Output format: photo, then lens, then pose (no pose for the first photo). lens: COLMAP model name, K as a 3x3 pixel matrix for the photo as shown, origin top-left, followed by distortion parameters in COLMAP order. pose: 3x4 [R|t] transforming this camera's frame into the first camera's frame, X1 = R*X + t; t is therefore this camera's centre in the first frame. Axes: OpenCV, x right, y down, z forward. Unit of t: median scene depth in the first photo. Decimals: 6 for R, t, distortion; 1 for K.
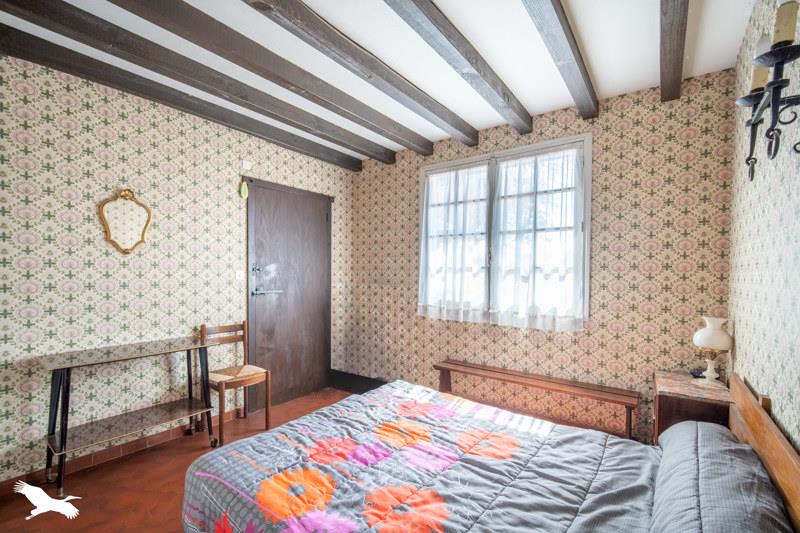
lens RADIAL K [[356.9, 0, 399.0], [0, 356.9, 272.3], [0, 0, 1]] dist [-0.004634, 0.001484]
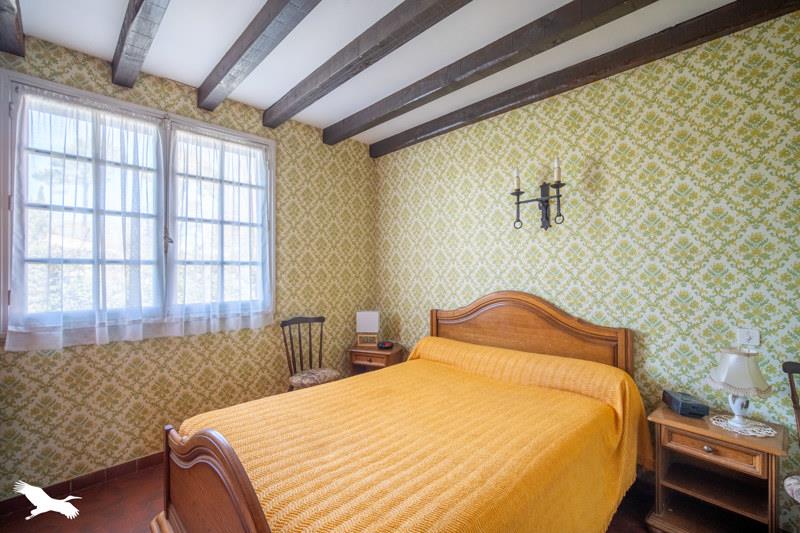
lens RADIAL K [[356.9, 0, 399.9], [0, 356.9, 267.3], [0, 0, 1]] dist [-0.004634, 0.001484]
pose [[0.155388, -0.000862, 0.987853, -0.428604], [-0.001856, 0.999998, 0.001164, -0.002503], [-0.987852, -0.002015, 0.155386, 0.385508]]
